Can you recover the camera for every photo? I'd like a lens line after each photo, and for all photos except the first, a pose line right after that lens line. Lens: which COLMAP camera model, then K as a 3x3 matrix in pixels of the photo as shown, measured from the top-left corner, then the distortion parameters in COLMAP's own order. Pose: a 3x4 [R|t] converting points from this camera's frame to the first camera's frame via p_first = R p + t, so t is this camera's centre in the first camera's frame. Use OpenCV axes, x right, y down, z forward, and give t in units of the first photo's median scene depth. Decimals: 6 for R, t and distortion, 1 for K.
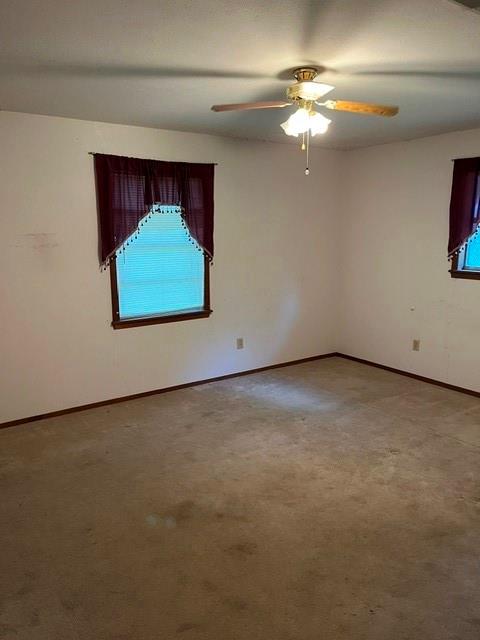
lens RADIAL K [[492.4, 0, 240.0], [0, 492.4, 320.0], [0, 0, 1]] dist [-0.008190, -0.008091]
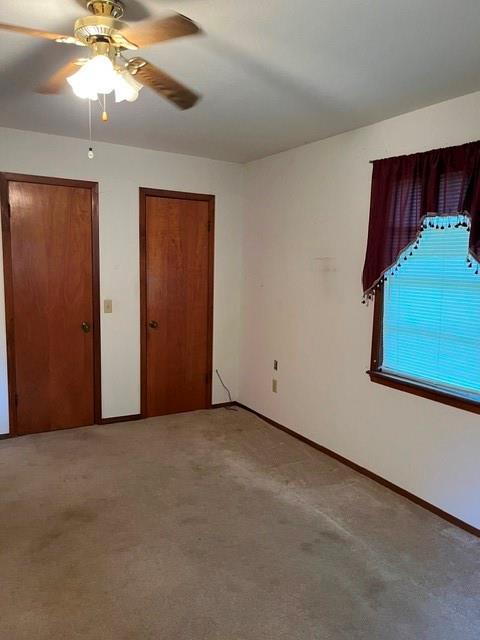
lens RADIAL K [[492.4, 0, 240.0], [0, 492.4, 320.0], [0, 0, 1]] dist [-0.008190, -0.008091]
pose [[-0.078372, 0.121897, -0.989444, 0.538164], [-0.213051, 0.967520, 0.136071, -0.141023], [0.973893, 0.221466, -0.049857, 0.845522]]
